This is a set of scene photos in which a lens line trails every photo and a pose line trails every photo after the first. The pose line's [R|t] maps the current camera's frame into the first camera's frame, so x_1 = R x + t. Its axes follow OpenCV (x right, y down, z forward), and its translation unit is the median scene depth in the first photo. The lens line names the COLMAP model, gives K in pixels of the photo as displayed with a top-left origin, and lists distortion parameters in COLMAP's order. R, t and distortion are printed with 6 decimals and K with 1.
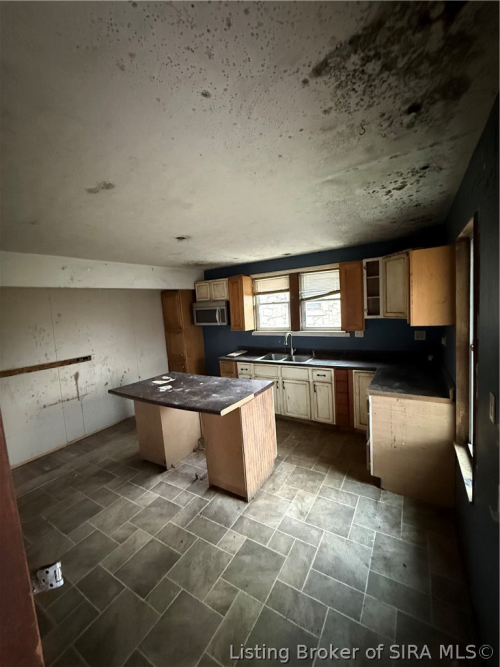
lens RADIAL K [[264.1, 0, 253.3], [0, 264.1, 331.7], [0, 0, 1]] dist [-0.001189, -0.000075]
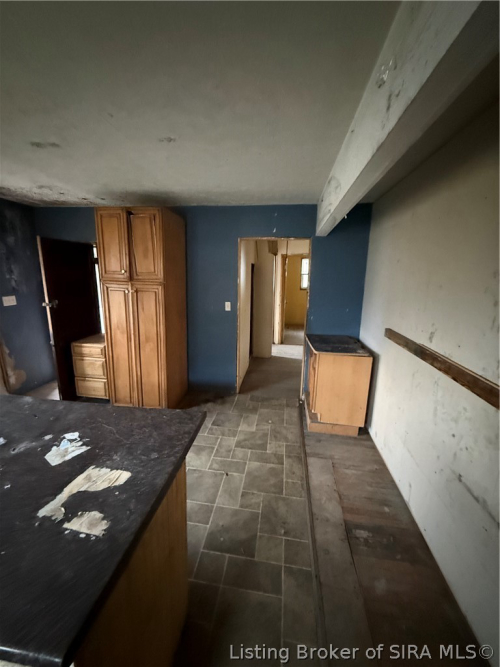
lens RADIAL K [[261.5, 0, 253.2], [0, 261.5, 330.9], [0, 0, 1]] dist [-0.000208, -0.000047]
pose [[-0.913919, 0.126090, -0.385814, -0.513741], [-0.006435, 0.945905, 0.324381, -0.080726], [0.405845, 0.298941, -0.863669, 1.559114]]
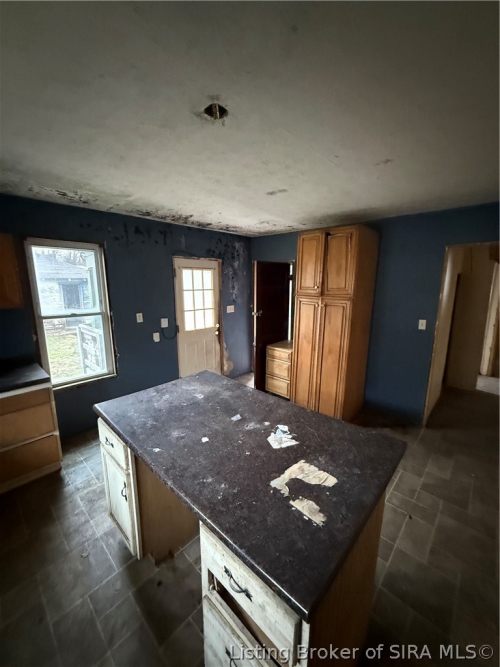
lens RADIAL K [[264.1, 0, 253.3], [0, 264.1, 331.7], [0, 0, 1]] dist [-0.001189, -0.000075]
pose [[-0.978269, 0.025632, 0.205750, -0.436066], [0.081763, 0.959605, 0.269207, -0.112022], [-0.190539, 0.280179, -0.940848, 1.576984]]
